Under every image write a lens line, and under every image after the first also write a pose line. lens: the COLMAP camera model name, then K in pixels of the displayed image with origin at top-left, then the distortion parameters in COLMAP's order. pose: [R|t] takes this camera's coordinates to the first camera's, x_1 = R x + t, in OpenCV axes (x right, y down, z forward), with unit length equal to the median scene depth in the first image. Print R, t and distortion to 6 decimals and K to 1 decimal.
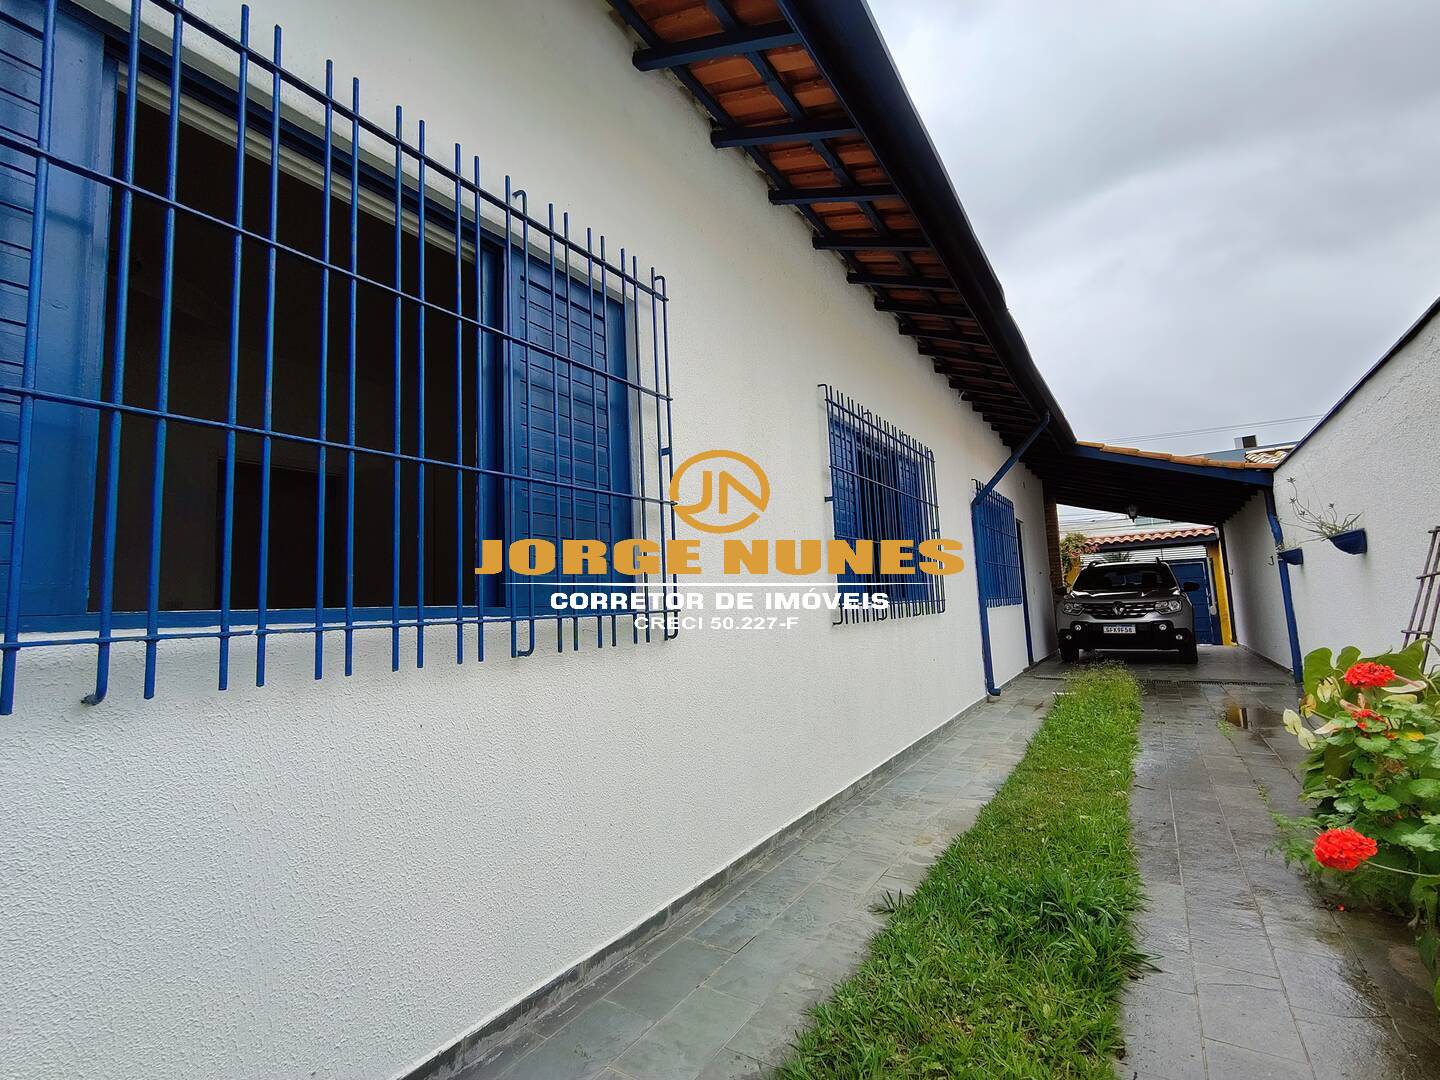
lens RADIAL K [[663.7, 0, 719.5], [0, 663.7, 539.4], [0, 0, 1]] dist [-0.001100, -0.002666]
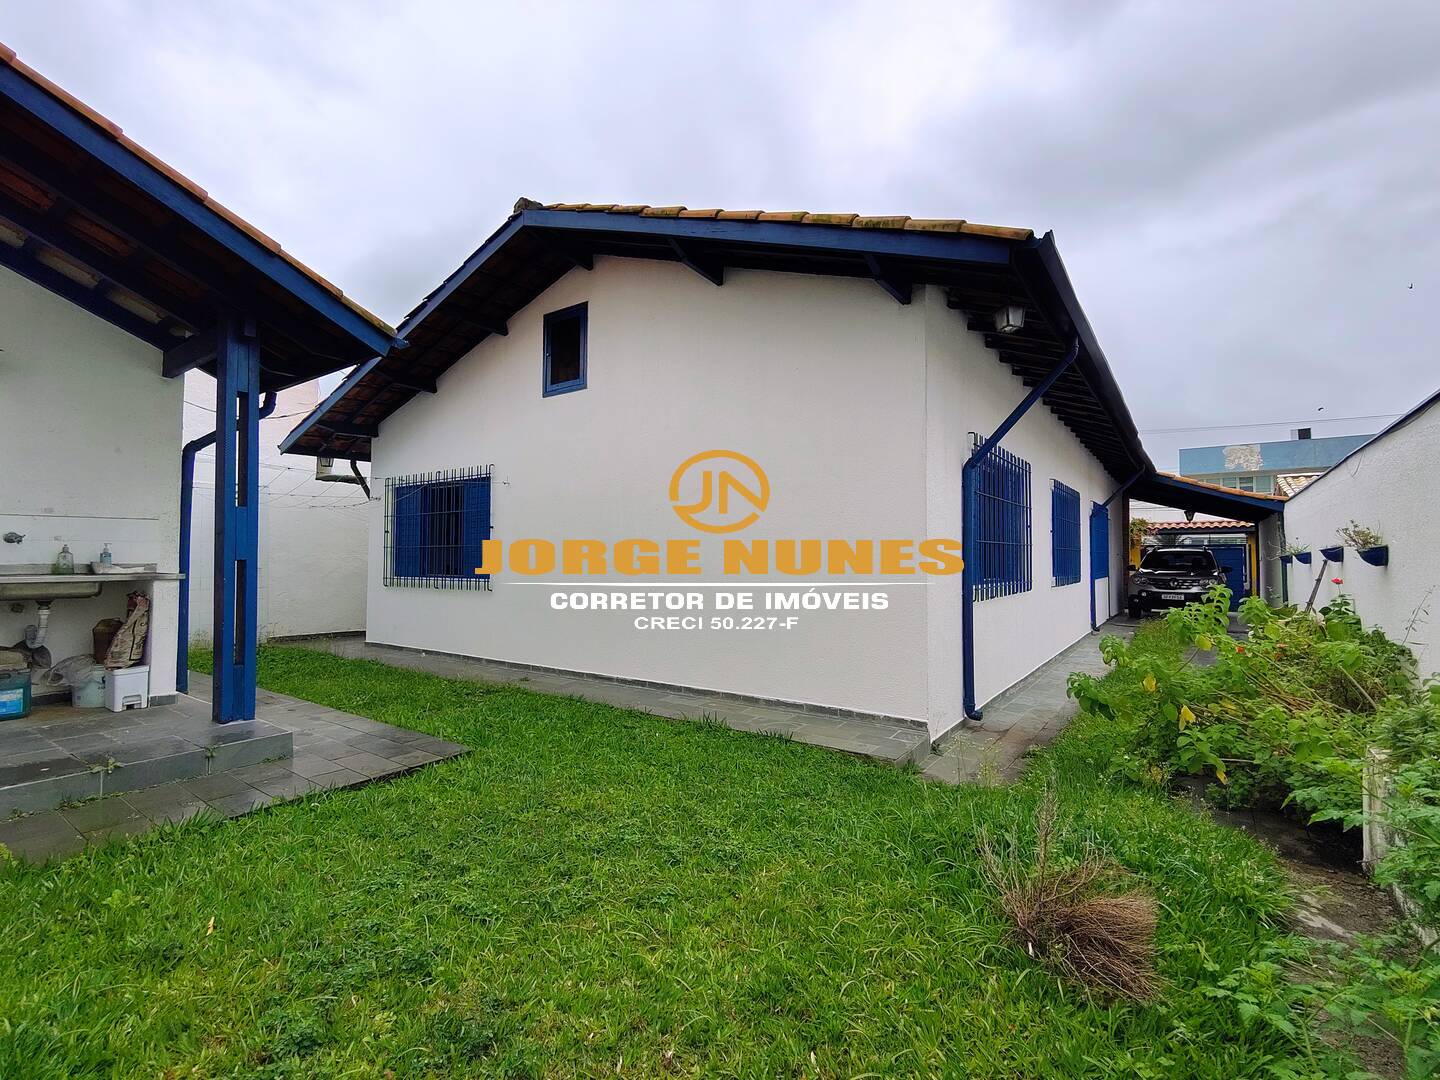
lens RADIAL K [[663.7, 0, 718.4], [0, 663.7, 541.9], [0, 0, 1]] dist [-0.001100, -0.002666]
pose [[0.997612, 0.046203, -0.051335, -0.320747], [-0.041901, 0.995757, 0.081928, -0.061458], [0.054902, -0.079581, 0.995315, -0.491374]]
